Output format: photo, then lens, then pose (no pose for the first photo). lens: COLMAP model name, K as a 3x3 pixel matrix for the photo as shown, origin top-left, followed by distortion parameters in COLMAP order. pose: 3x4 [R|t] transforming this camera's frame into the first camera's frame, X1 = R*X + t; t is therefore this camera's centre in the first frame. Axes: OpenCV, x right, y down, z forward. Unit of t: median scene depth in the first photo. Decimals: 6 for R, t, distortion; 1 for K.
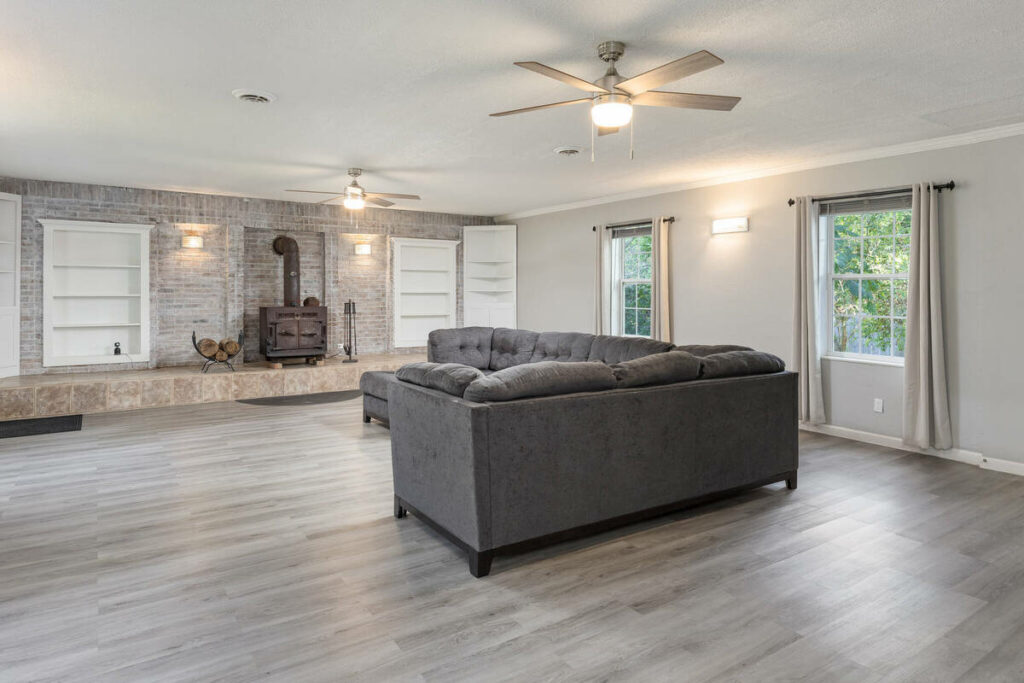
lens RADIAL K [[626.4, 0, 512.5], [0, 626.4, 292.8], [0, 0, 1]] dist [-0.004931, -0.000355]
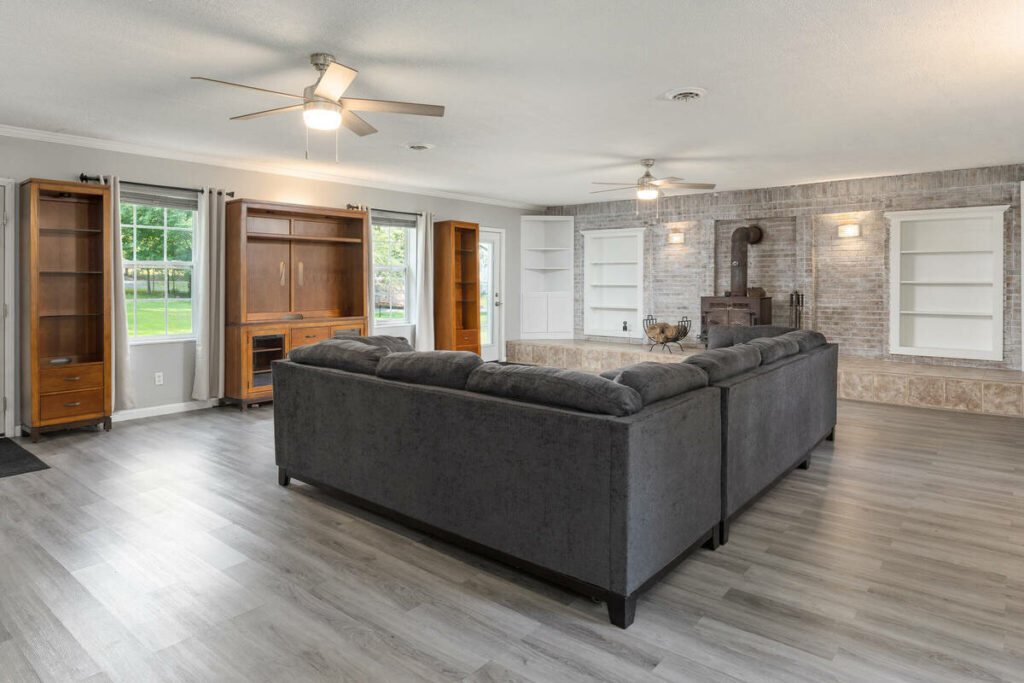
lens RADIAL K [[626.4, 0, 512.5], [0, 626.4, 292.8], [0, 0, 1]] dist [-0.004931, -0.000355]
pose [[0.276212, 0.015646, -0.960969, 0.503515], [-0.001649, 0.999874, 0.015805, 0.000572], [0.961095, -0.002781, 0.276203, 0.391581]]
